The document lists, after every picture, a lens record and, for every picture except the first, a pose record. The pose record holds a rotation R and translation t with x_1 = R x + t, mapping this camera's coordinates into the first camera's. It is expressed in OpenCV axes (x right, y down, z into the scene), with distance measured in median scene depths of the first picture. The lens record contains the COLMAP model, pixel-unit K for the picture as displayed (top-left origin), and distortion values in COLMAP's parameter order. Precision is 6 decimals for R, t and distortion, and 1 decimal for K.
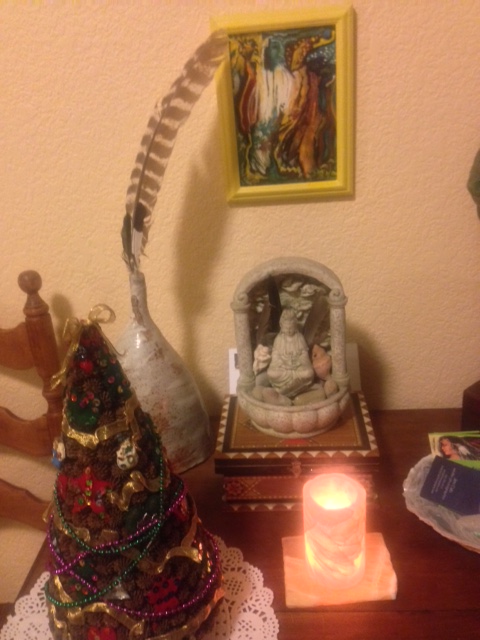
lens RADIAL K [[597.3, 0, 239.4], [0, 597.3, 323.2], [0, 0, 1]] dist [0.062139, 0.000000]
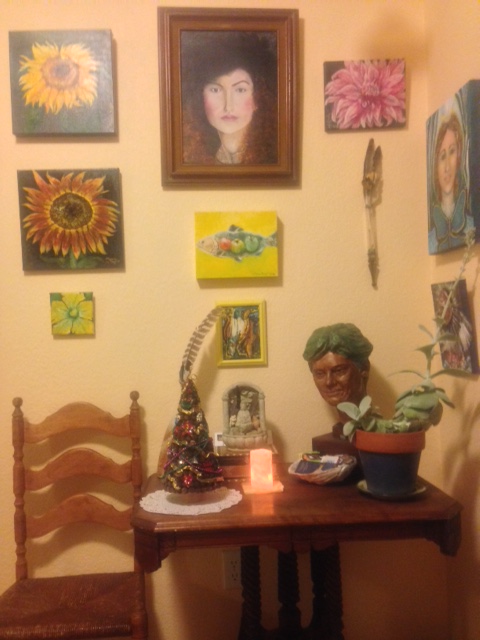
lens RADIAL K [[597.3, 0, 239.6], [0, 597.3, 318.5], [0, 0, 1]] dist [0.062139, 0.000000]
pose [[0.993670, 0.044784, 0.103026, -0.218627], [0.001701, 0.911000, -0.412403, 0.720370], [-0.112325, 0.409968, 0.905157, -1.504199]]
